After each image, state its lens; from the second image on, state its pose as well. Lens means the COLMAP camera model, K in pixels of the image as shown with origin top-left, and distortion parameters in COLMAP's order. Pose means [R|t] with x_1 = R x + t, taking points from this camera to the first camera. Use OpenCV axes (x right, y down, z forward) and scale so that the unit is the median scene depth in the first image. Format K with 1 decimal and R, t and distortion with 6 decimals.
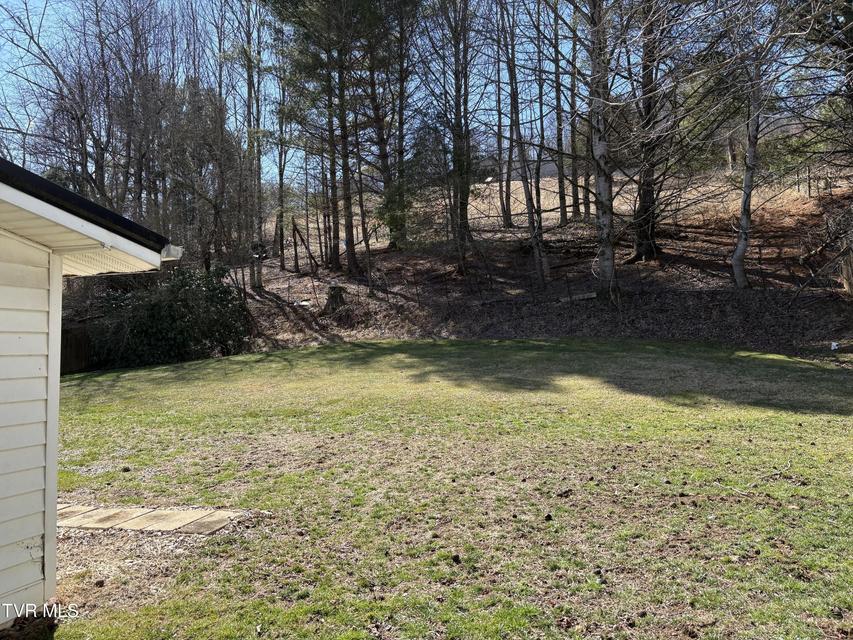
lens RADIAL K [[638.9, 0, 426.3], [0, 638.9, 321.4], [0, 0, 1]] dist [0.040149, -0.044130]
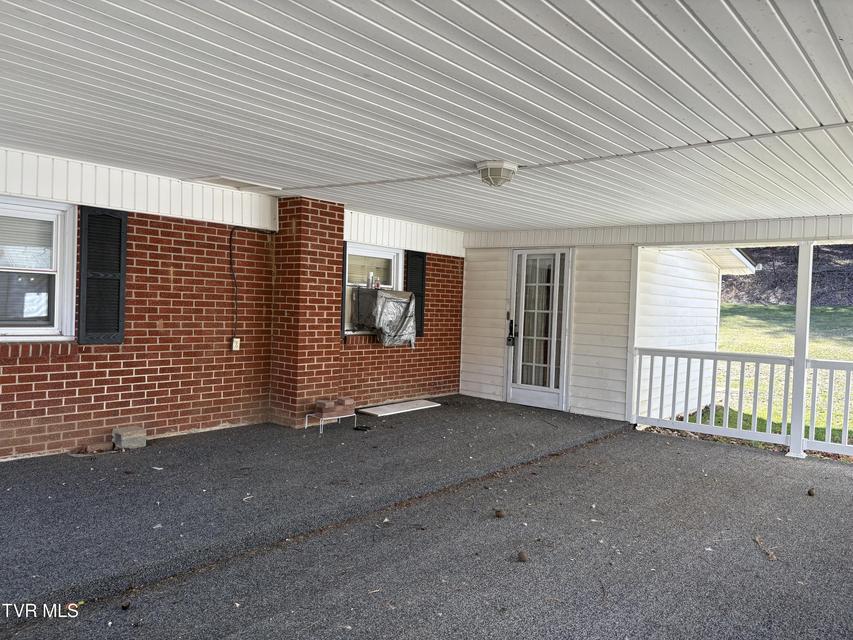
lens RADIAL K [[638.9, 0, 427.1], [0, 638.9, 324.2], [0, 0, 1]] dist [0.040149, -0.044130]
pose [[0.925788, 0.047729, -0.375017, -0.110884], [-0.021803, 0.997088, 0.073076, -0.007710], [0.377413, -0.059476, 0.924133, -0.291059]]
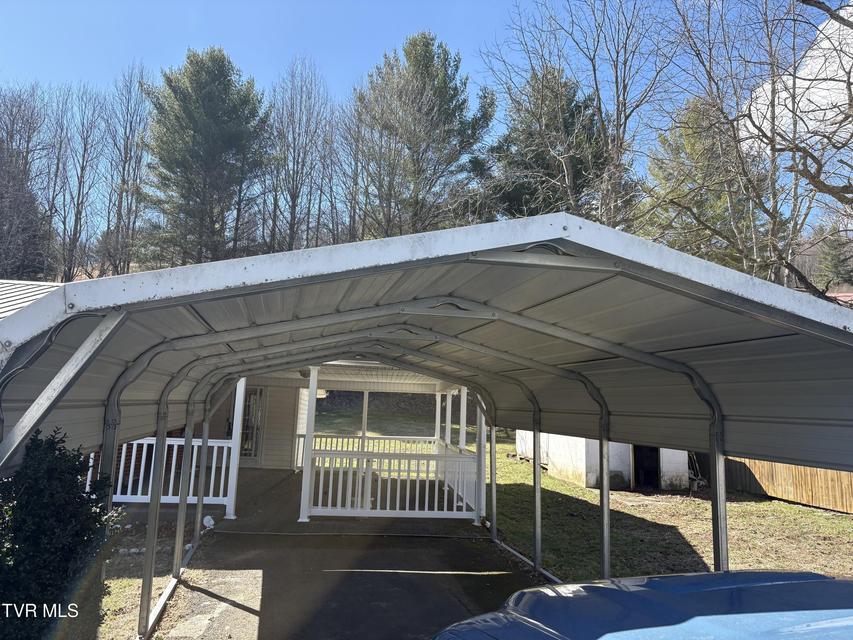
lens RADIAL K [[638.9, 0, 428.9], [0, 638.9, 319.3], [0, 0, 1]] dist [0.040149, -0.044130]
pose [[0.920801, 0.098491, 0.377392, -1.031723], [-0.057404, 0.991276, -0.118642, -0.103670], [-0.385785, 0.087582, 0.918422, -2.369367]]
